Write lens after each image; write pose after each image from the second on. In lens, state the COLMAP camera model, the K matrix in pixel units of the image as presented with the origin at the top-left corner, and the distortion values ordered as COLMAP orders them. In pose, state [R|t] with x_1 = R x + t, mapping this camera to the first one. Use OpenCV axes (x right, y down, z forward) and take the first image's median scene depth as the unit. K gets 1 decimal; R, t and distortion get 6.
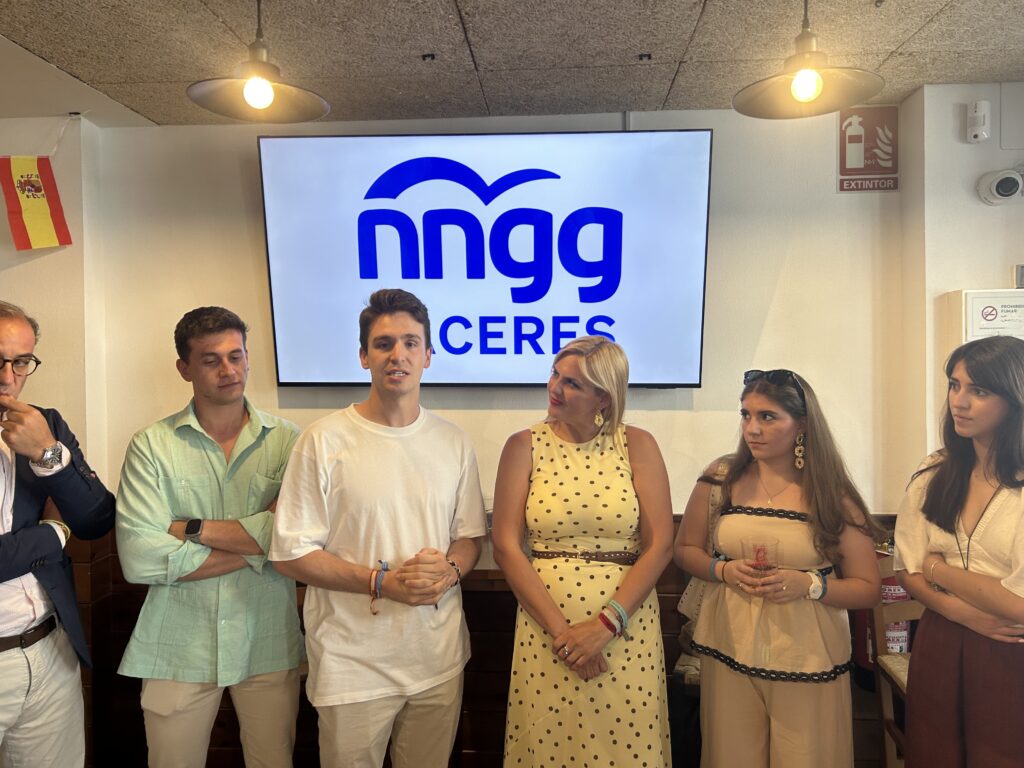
lens RADIAL K [[775.4, 0, 513.9], [0, 775.4, 381.2], [0, 0, 1]] dist [0.027416, 0.011896]
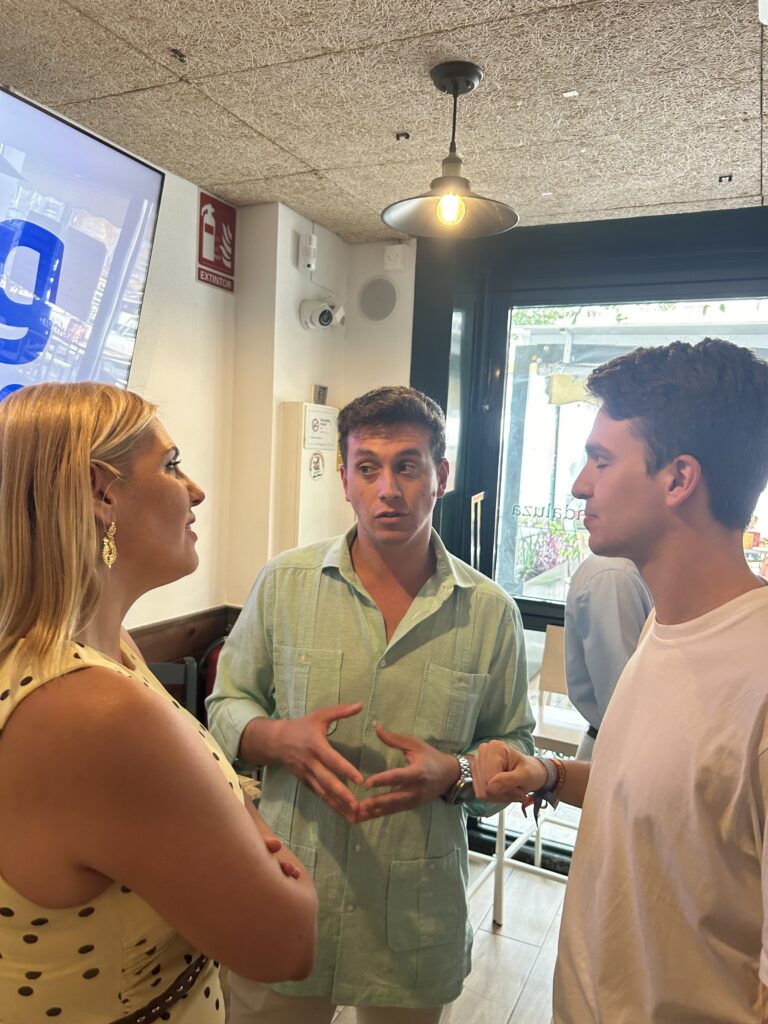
lens RADIAL K [[775.4, 0, 385.2], [0, 775.4, 513.9], [0, 0, 1]] dist [0.027416, 0.011896]
pose [[0.364020, -0.053771, 0.929838, -0.735818], [-0.024991, 0.997409, 0.067462, -0.054362], [-0.931056, -0.047795, 0.361733, 0.800603]]
